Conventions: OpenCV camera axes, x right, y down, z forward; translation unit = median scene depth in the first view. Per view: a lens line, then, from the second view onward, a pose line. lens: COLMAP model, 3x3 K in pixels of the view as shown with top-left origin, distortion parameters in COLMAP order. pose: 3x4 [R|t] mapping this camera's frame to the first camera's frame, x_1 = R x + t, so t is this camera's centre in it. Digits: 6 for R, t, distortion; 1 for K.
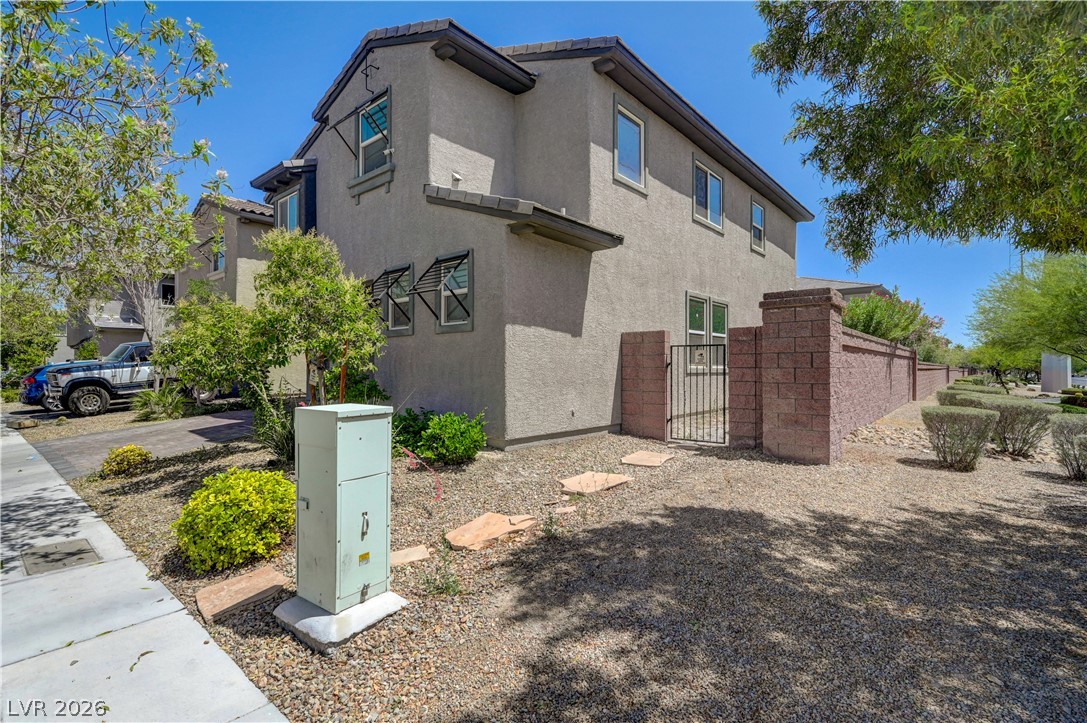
lens RADIAL K [[503.5, 0, 543.5], [0, 503.5, 361.5], [0, 0, 1]] dist [-0.000695, -0.000213]
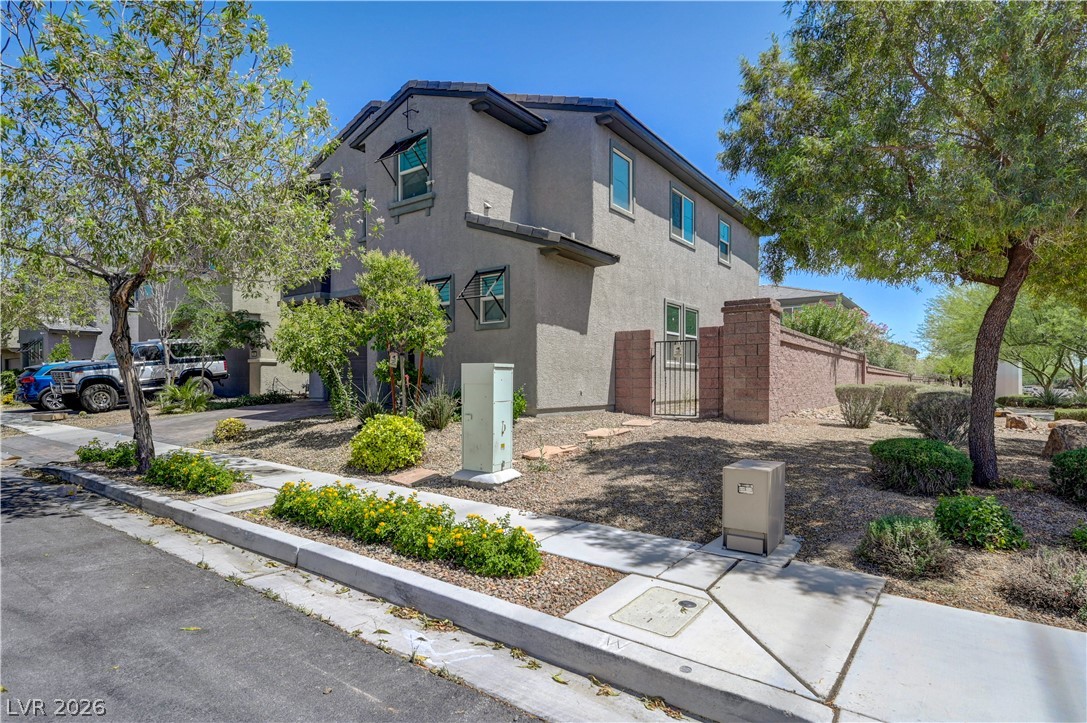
lens RADIAL K [[553.7, 0, 541.8], [0, 553.7, 381.9], [0, 0, 1]] dist [0.001466, 0.000263]
pose [[0.997047, -0.001208, 0.076789, -0.140083], [0.000065, 0.999889, 0.014884, 0.049175], [-0.076799, -0.014835, 0.996936, -0.376838]]
